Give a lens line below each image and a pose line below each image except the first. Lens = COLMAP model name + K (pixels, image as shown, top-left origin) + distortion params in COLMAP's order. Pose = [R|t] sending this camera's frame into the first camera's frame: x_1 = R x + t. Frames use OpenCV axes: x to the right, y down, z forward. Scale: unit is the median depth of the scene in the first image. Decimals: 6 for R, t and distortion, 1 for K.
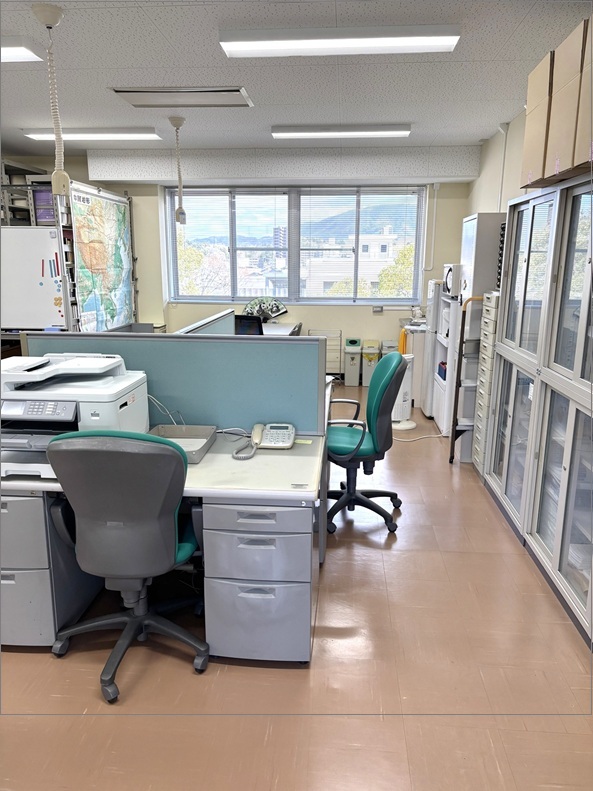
lens RADIAL K [[595.5, 0, 295.0], [0, 595.5, 397.6], [0, 0, 1]] dist [0.006913, -0.003978]
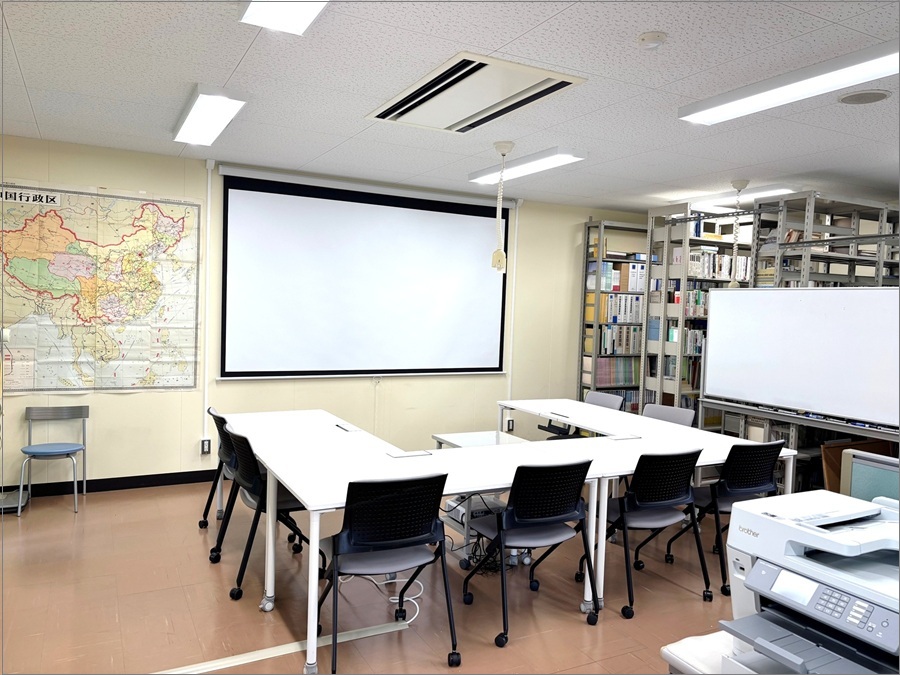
lens RADIAL K [[677.5, 0, 449.8], [0, 677.5, 337.5], [0, 0, 1]] dist [0.006913, -0.003978]
pose [[0.531027, 0.049398, -0.845914, -0.088812], [-0.218634, 0.972484, -0.080460, -0.091724], [0.818663, 0.227672, 0.527216, 0.289196]]
